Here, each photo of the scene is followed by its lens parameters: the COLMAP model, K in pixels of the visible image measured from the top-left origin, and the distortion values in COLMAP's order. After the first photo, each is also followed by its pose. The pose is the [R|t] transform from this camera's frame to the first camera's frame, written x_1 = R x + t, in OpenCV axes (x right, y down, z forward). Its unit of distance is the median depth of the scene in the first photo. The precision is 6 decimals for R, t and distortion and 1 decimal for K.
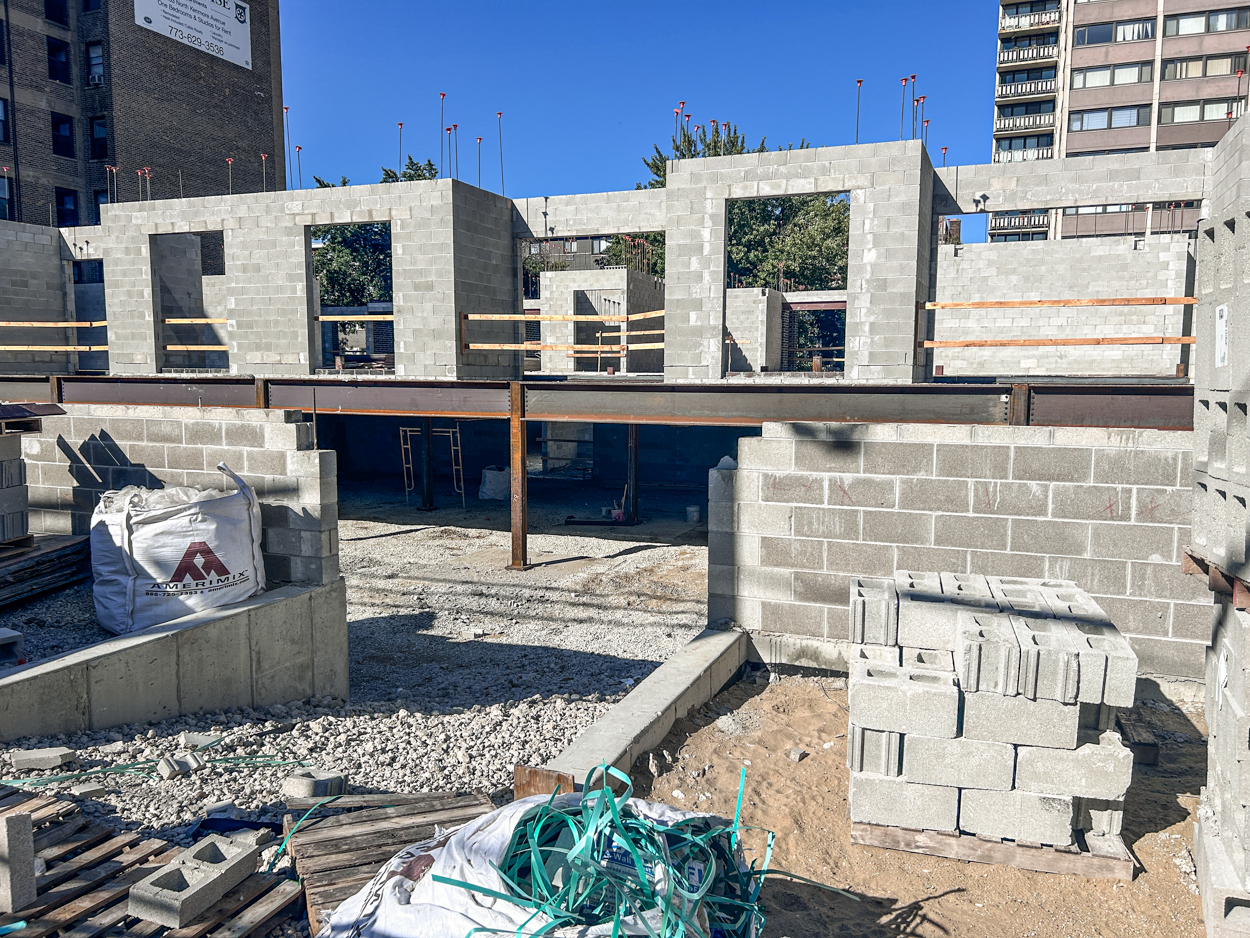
lens RADIAL K [[921.2, 0, 655.6], [0, 921.2, 474.0], [0, 0, 1]] dist [0.047610, -0.046892]
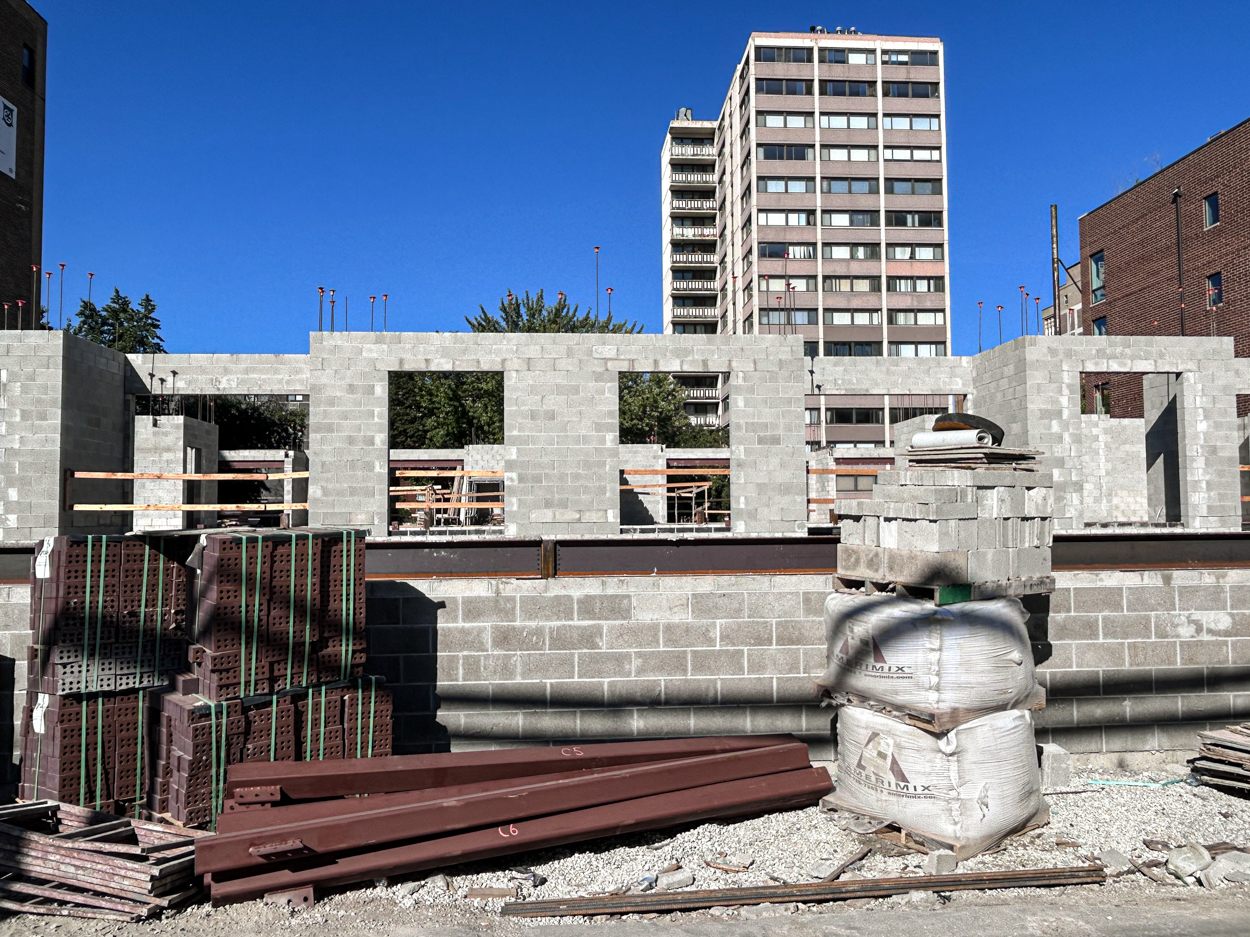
lens RADIAL K [[903.3, 0, 630.6], [0, 903.3, 482.1], [0, 0, 1]] dist [-0.003177, -0.002406]
pose [[0.904239, 0.005834, 0.426988, -0.713259], [0.061736, 0.987616, -0.144232, -0.031026], [-0.422541, 0.156781, 0.892681, 0.213526]]
